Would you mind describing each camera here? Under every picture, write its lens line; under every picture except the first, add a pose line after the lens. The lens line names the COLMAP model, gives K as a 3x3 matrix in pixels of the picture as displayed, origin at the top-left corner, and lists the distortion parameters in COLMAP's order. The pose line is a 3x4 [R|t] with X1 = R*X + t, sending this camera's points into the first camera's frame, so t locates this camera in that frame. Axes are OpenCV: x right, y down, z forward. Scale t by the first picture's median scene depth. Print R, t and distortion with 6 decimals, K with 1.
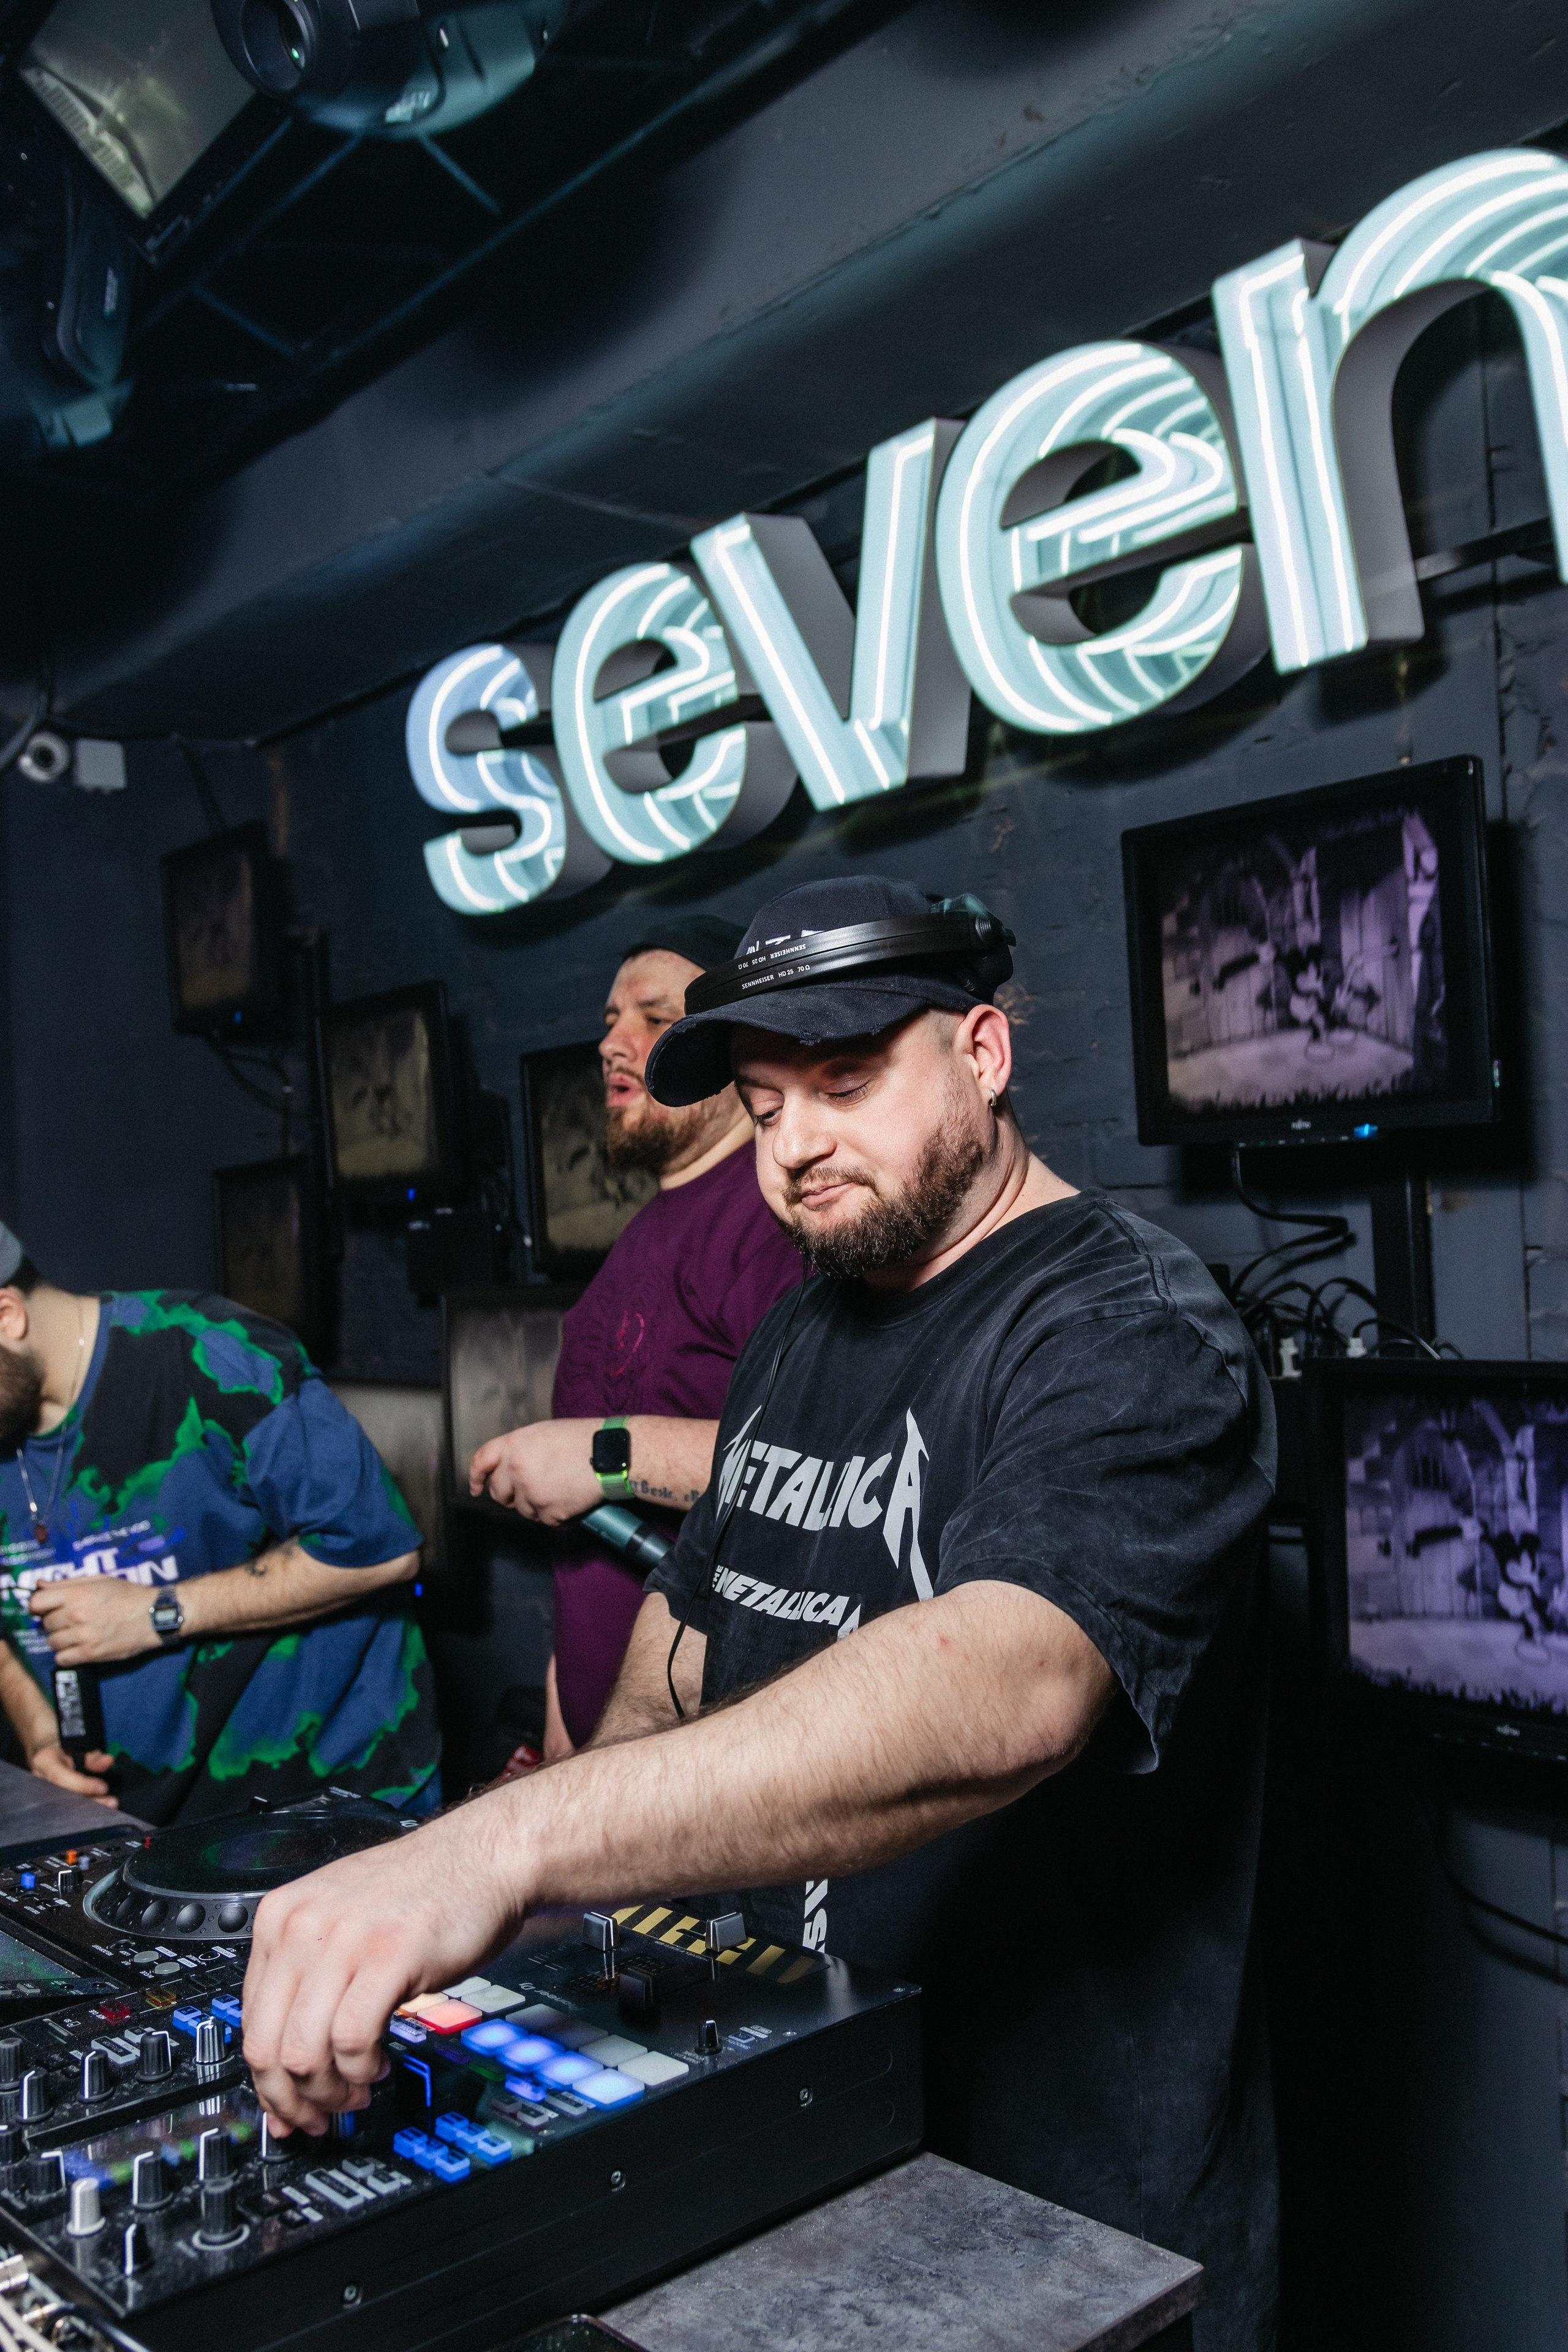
lens RADIAL K [[2021.4, 0, 784.4], [0, 2021.4, 1186.0], [0, 0, 1]] dist [0.007487, -0.003142]
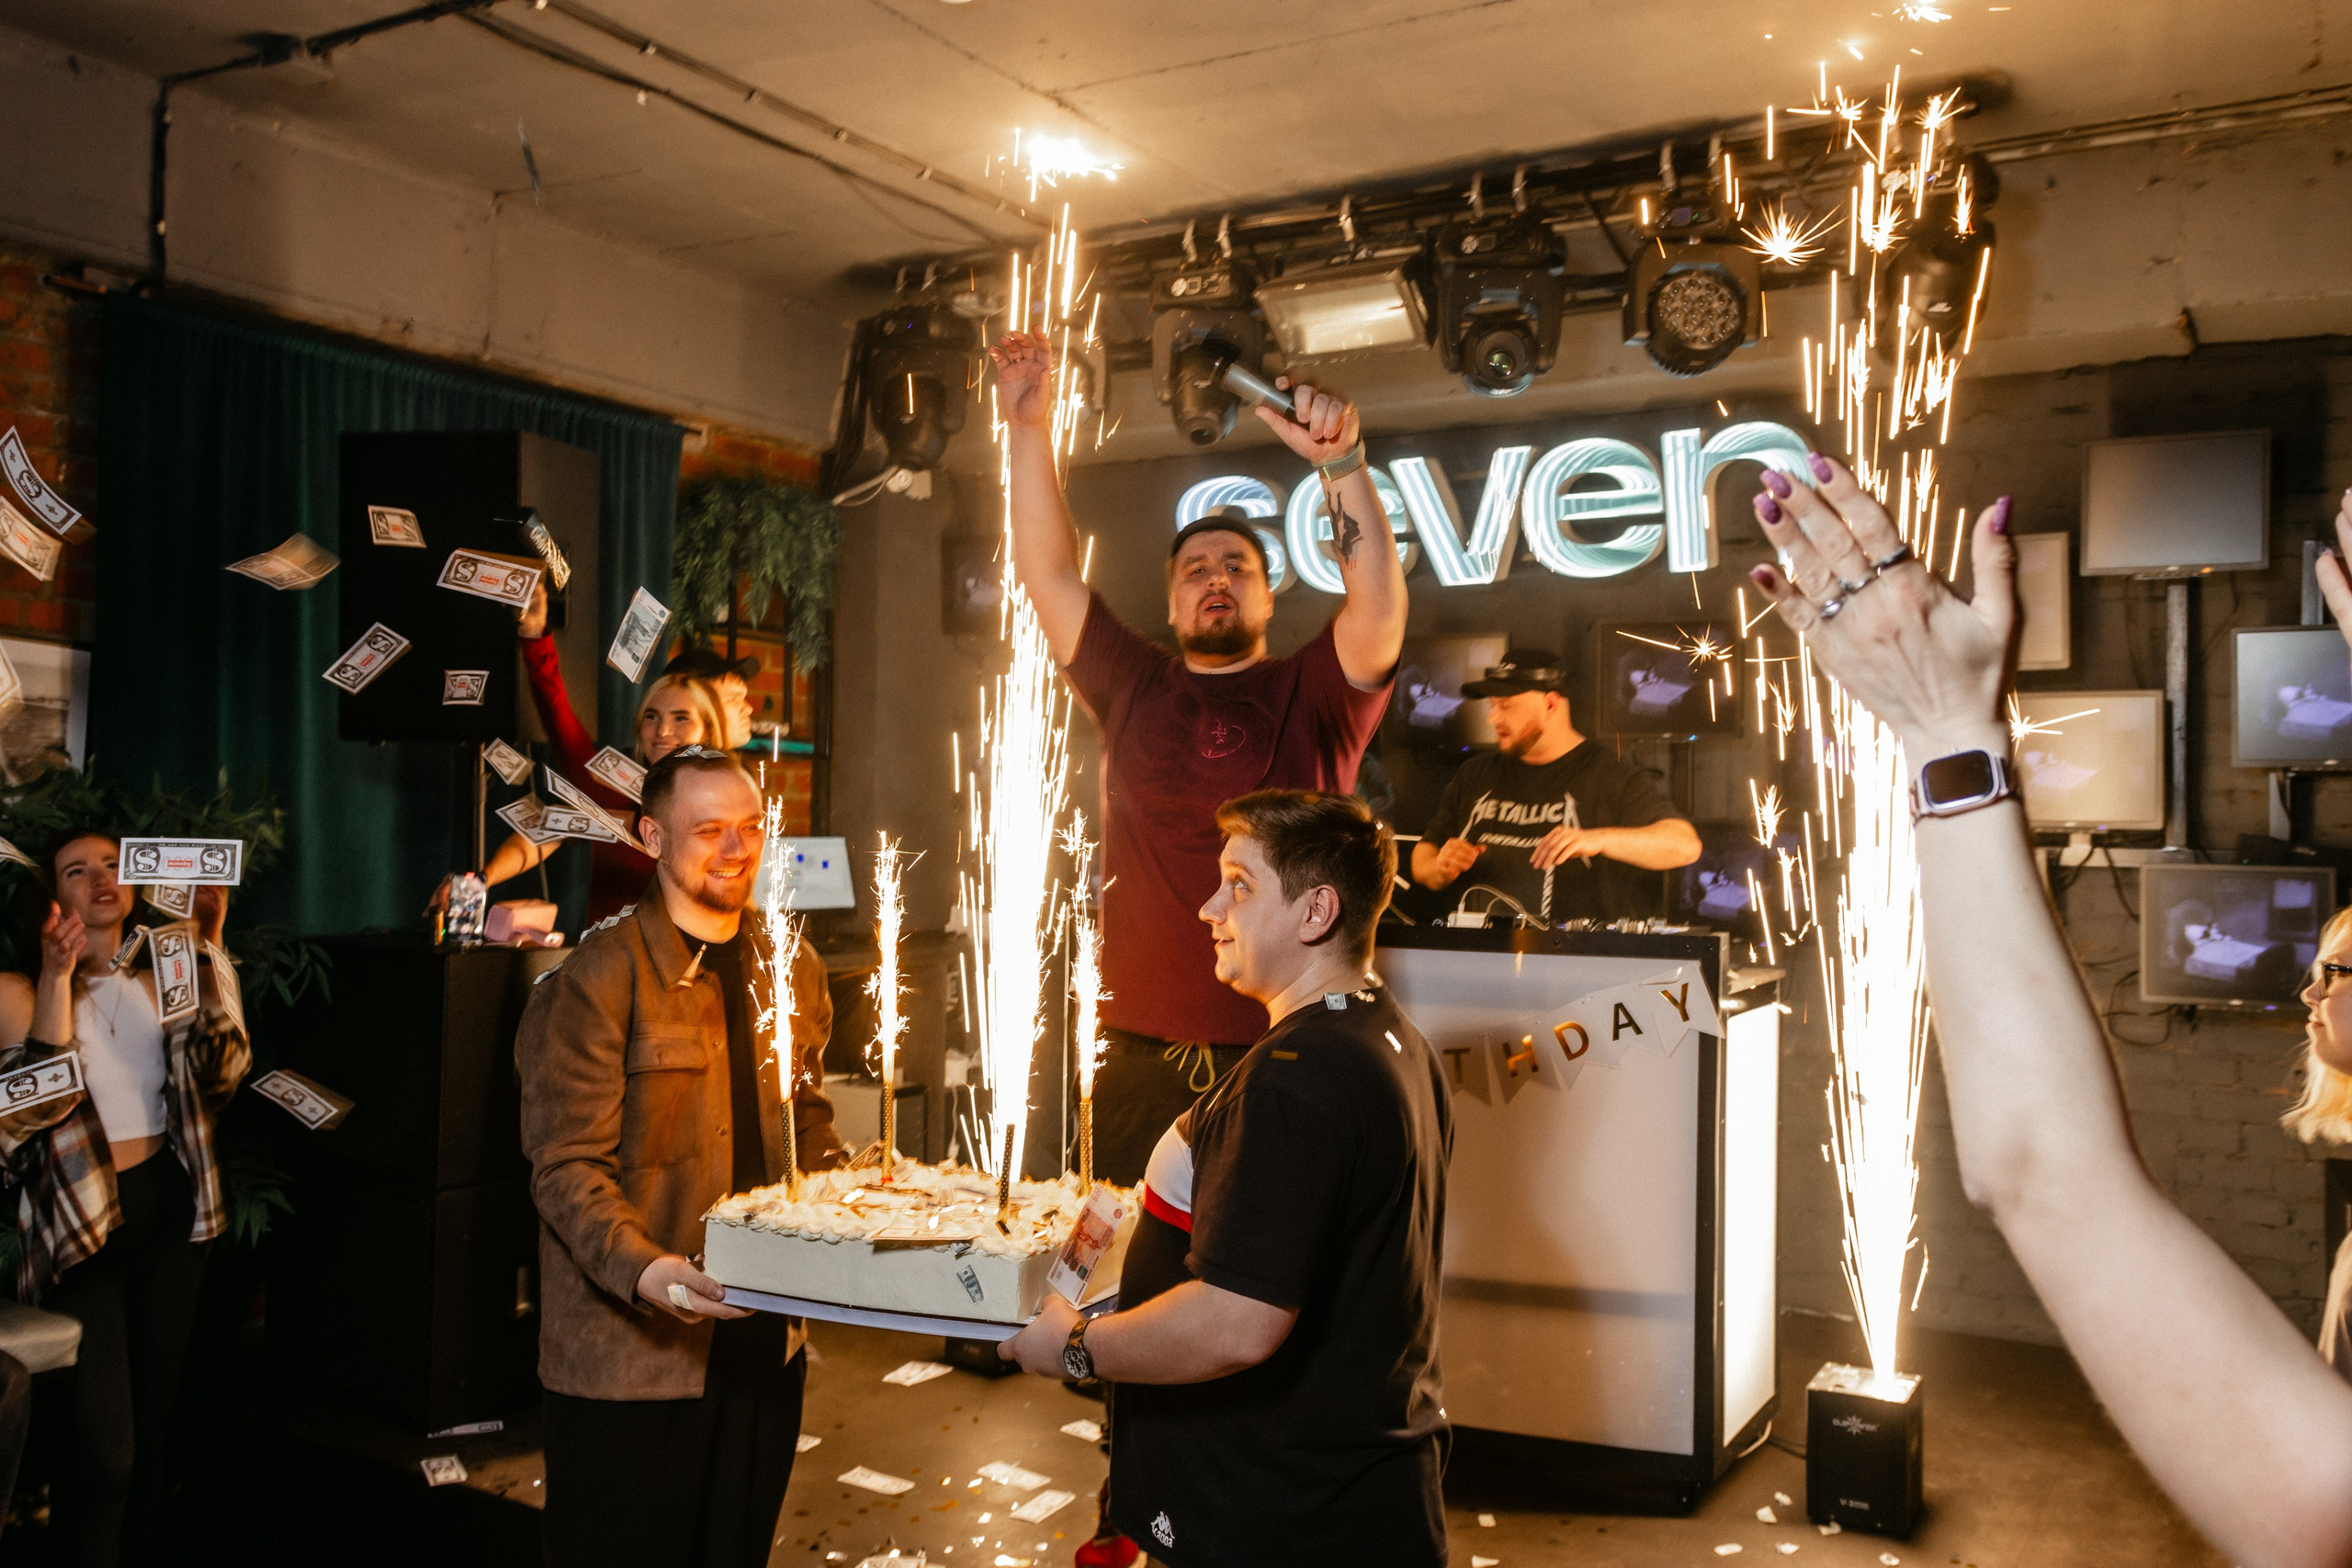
lens RADIAL K [[1945.5, 0, 1174.7], [0, 1945.5, 795.0], [0, 0, 1]] dist [0.024950, -0.020597]
pose [[0.959887, 0.066251, 0.272448, -1.090587], [-0.068607, 0.997643, -0.000882, 0.100609], [-0.271864, -0.017845, 0.962170, -1.365086]]
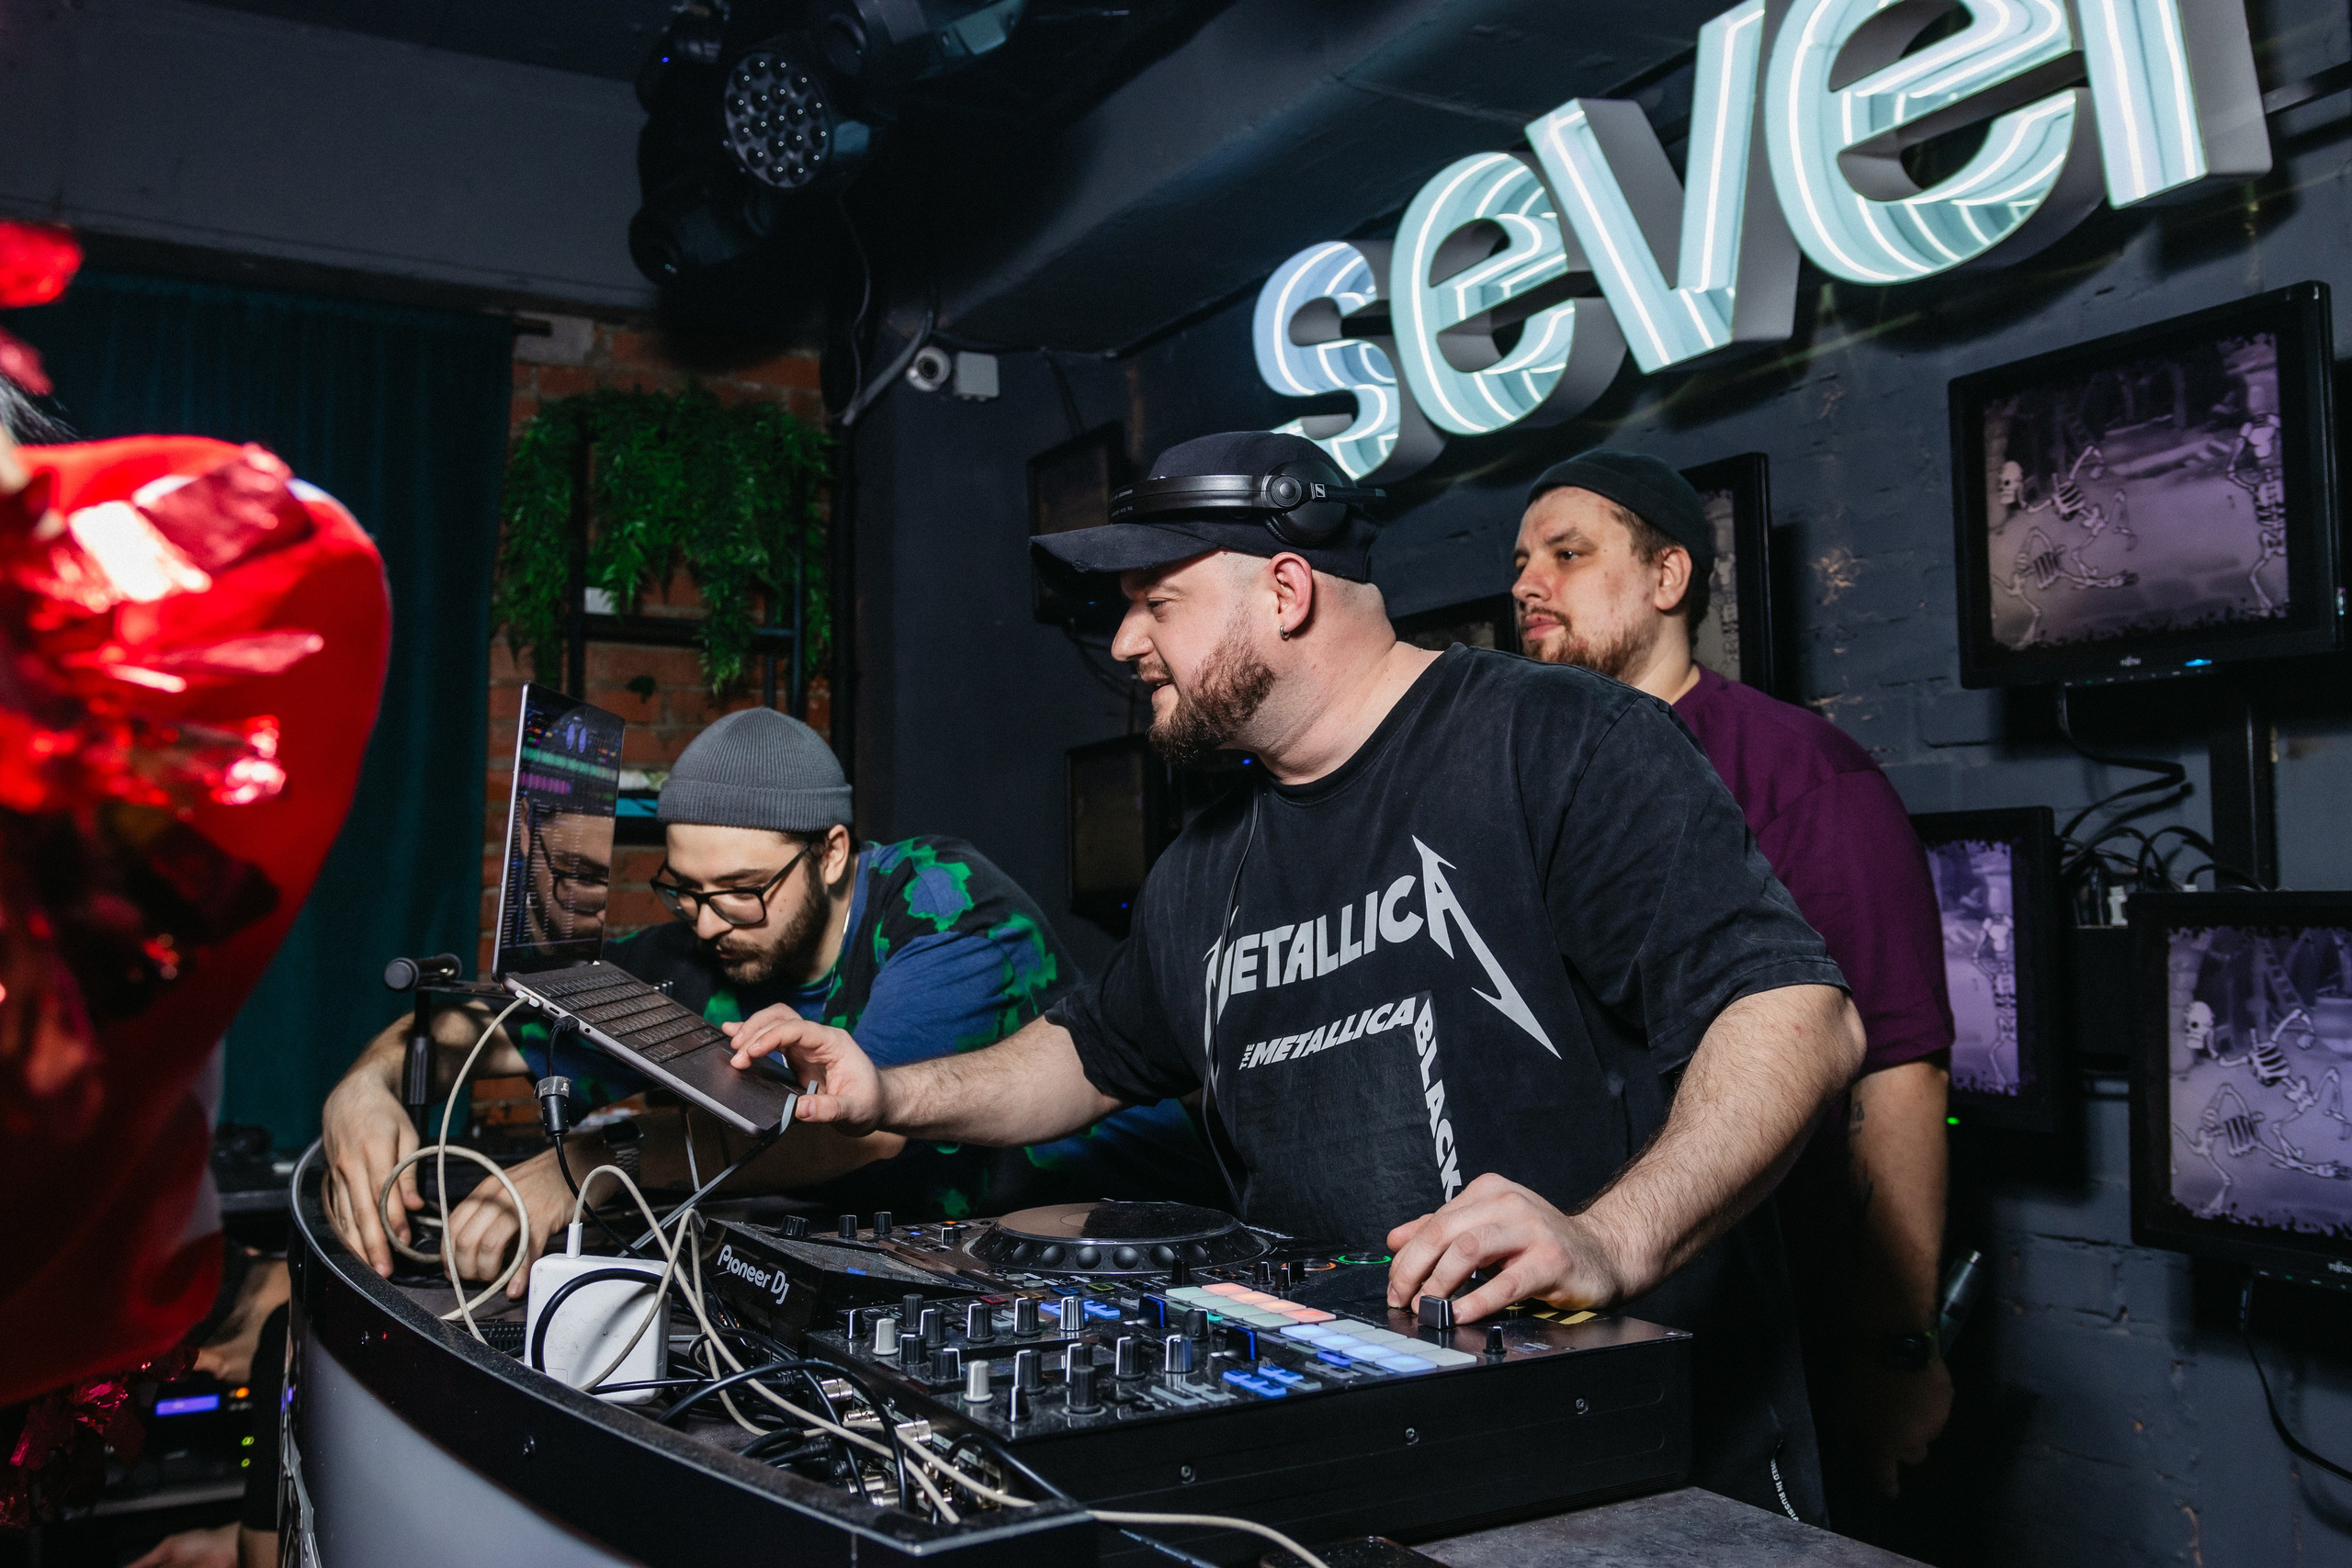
lens RADIAL K [[2021.2, 0, 1176.6], [0, 2021.2, 780.4], [0, 0, 1]] dist [0.007487, -0.003142]
pose [[0.976608, 0.021817, -0.213916, 0.010888], [-0.027173, 0.999386, -0.022131, 0.061550], [0.213302, 0.027426, 0.976601, -0.071600]]
